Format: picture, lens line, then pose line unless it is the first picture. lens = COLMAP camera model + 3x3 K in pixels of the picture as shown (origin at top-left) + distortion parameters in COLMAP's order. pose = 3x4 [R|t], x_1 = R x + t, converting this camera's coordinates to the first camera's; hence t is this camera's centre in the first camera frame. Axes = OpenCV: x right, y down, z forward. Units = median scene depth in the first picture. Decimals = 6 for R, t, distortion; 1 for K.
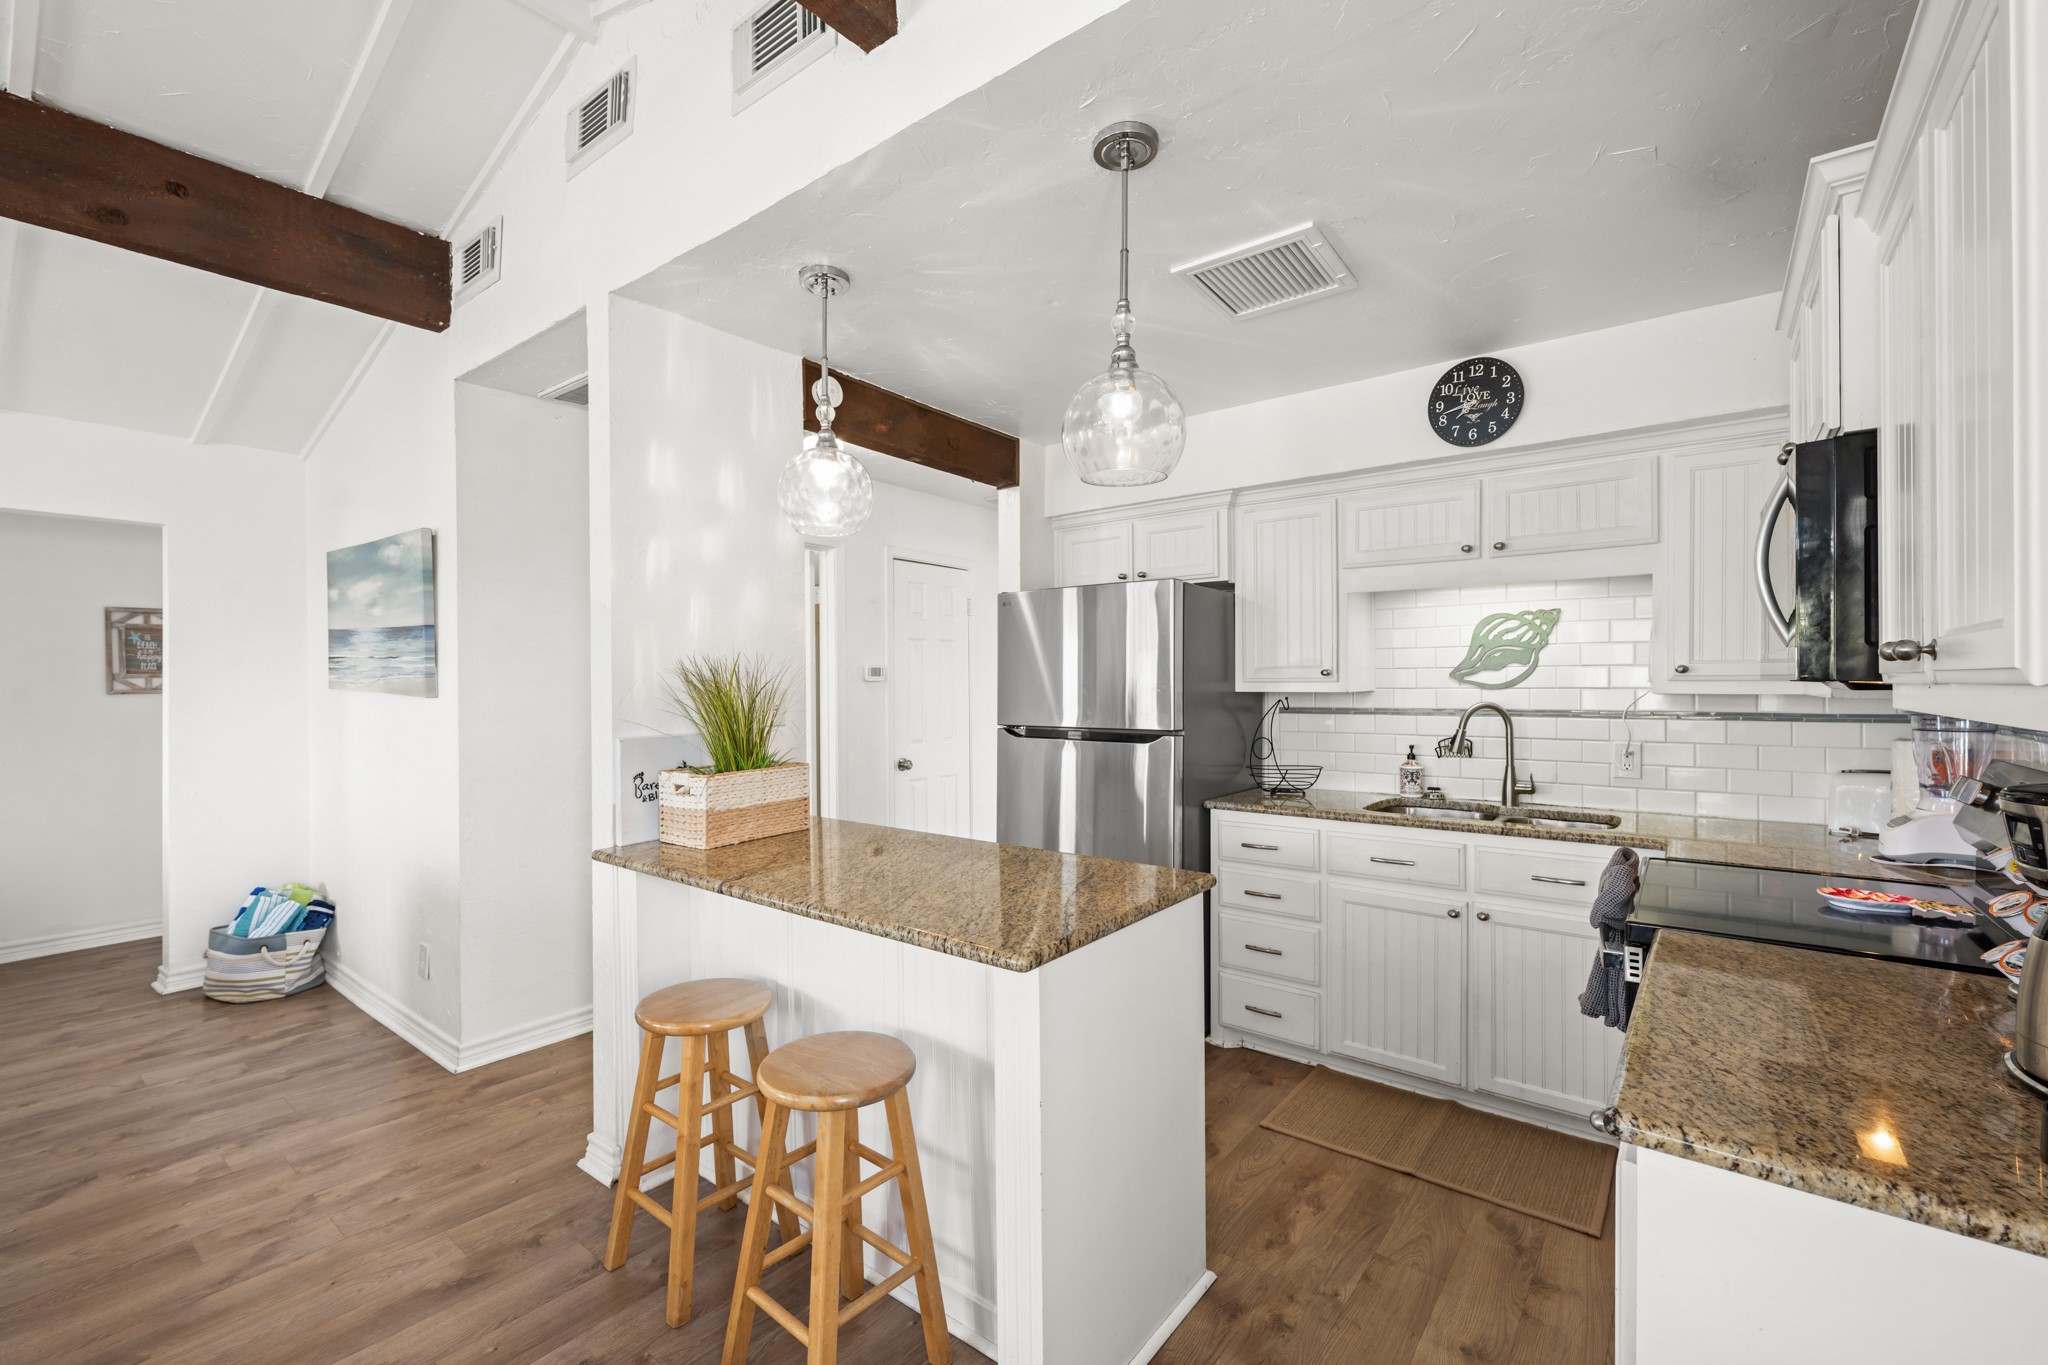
lens RADIAL K [[861.2, 0, 1023.1], [0, 861.2, 682.4], [0, 0, 1]] dist [-0.000354, -0.000041]
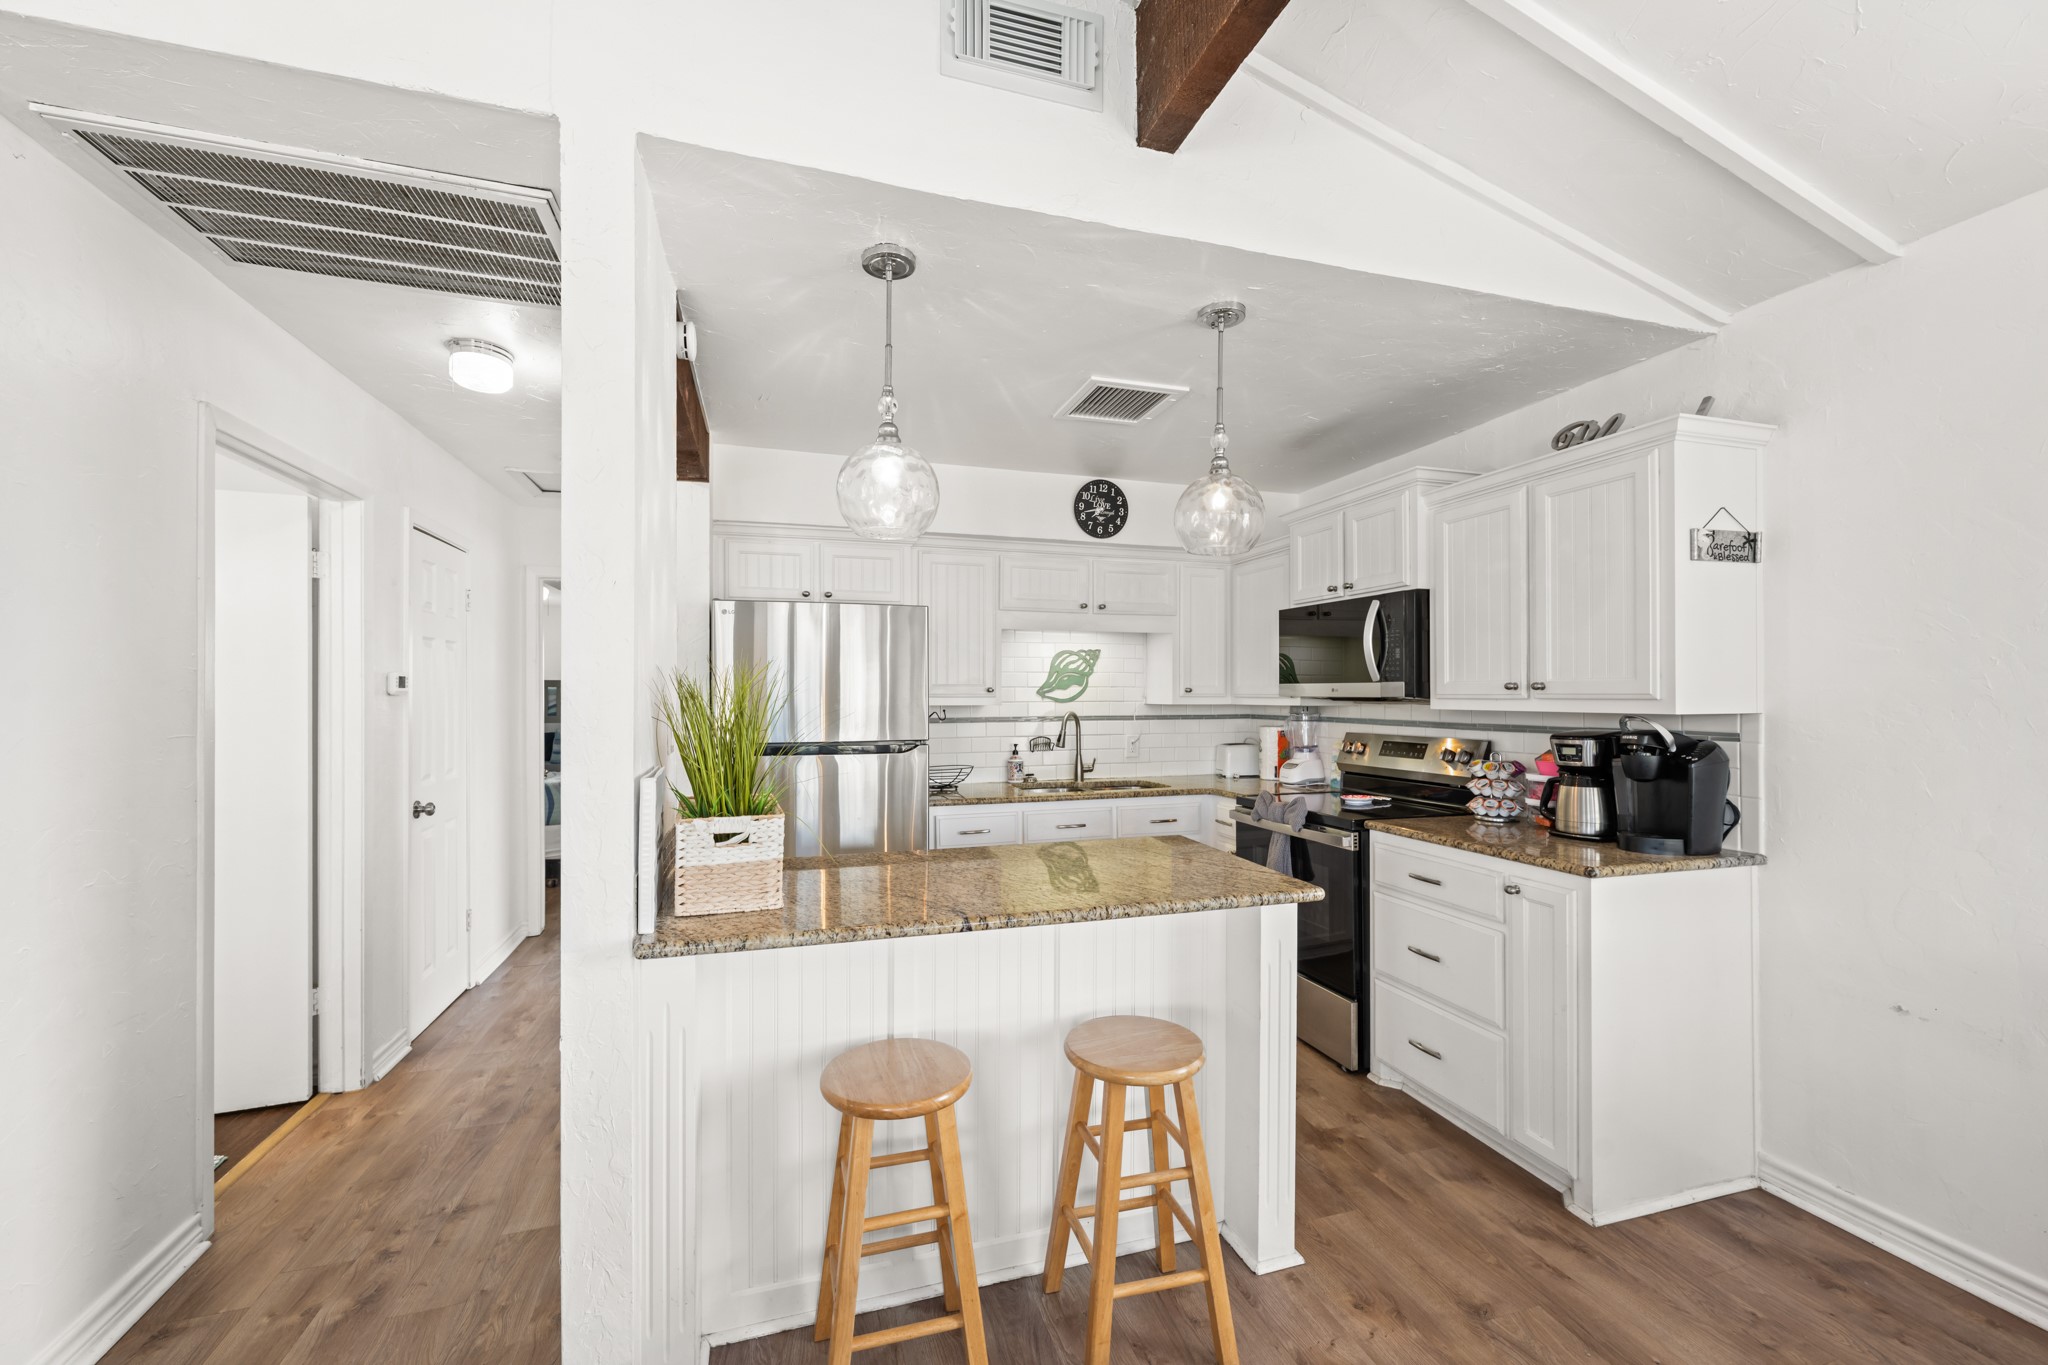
lens RADIAL K [[810.4, 0, 1021.5], [0, 810.4, 691.6], [0, 0, 1]] dist [0.002836, 0.000381]
pose [[0.570190, 0.006424, 0.821488, -0.634147], [-0.000986, 0.999974, -0.007136, -0.000467], [-0.821512, 0.003258, 0.570182, 0.288204]]
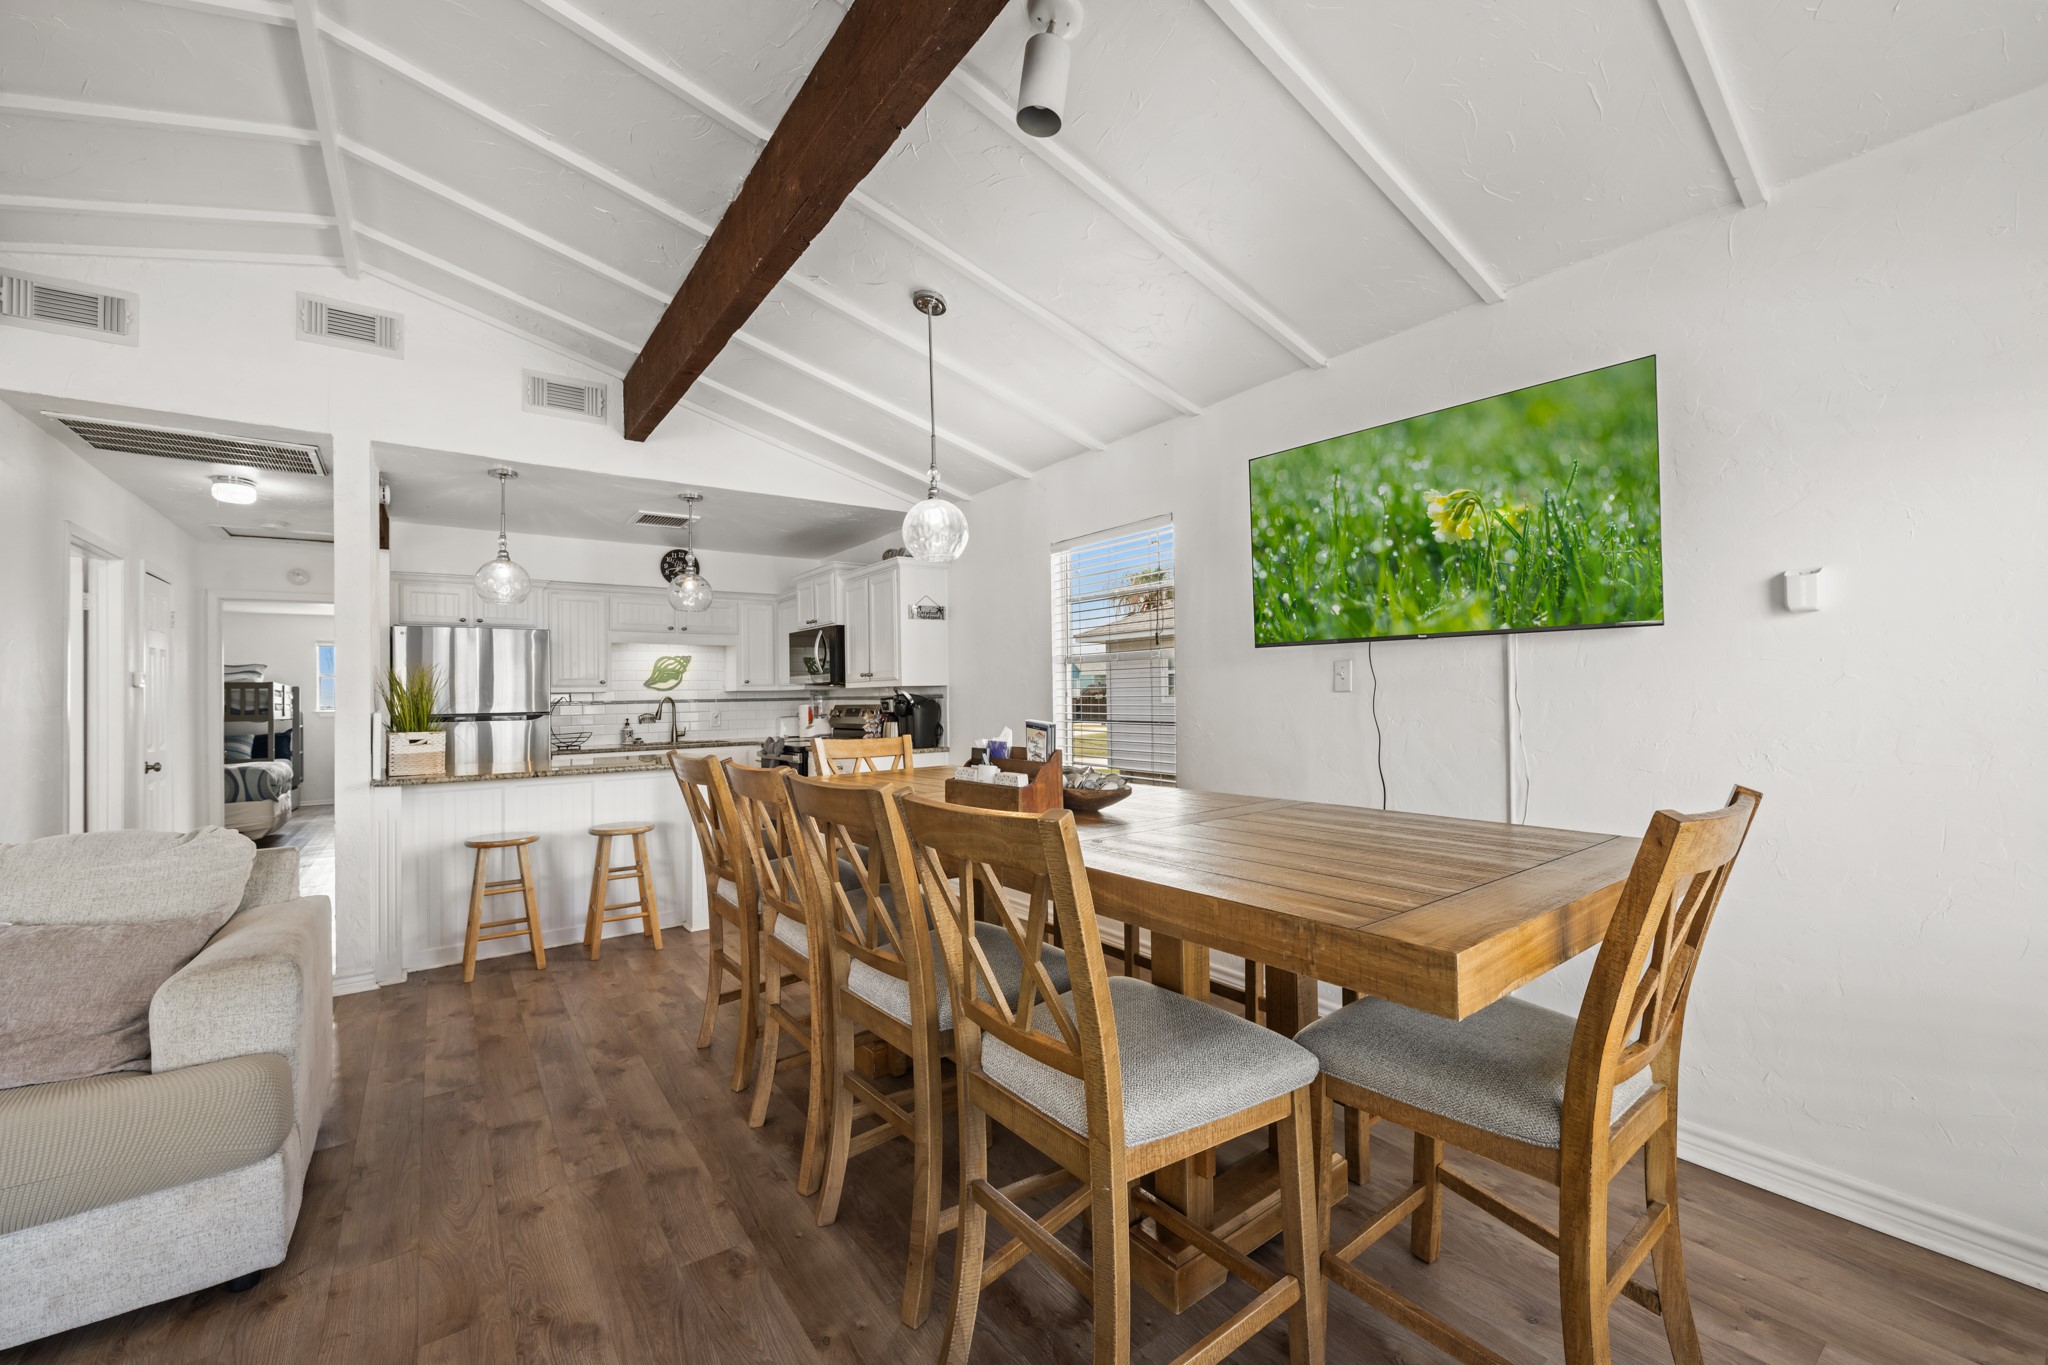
lens RADIAL K [[810.4, 0, 1015.9], [0, 810.4, 682.2], [0, 0, 1]] dist [0.002836, 0.000381]
pose [[0.279229, 0.014640, 0.960113, -1.221901], [0.015945, 0.999675, -0.019881, 0.042665], [-0.960092, 0.020860, 0.278905, -0.449678]]
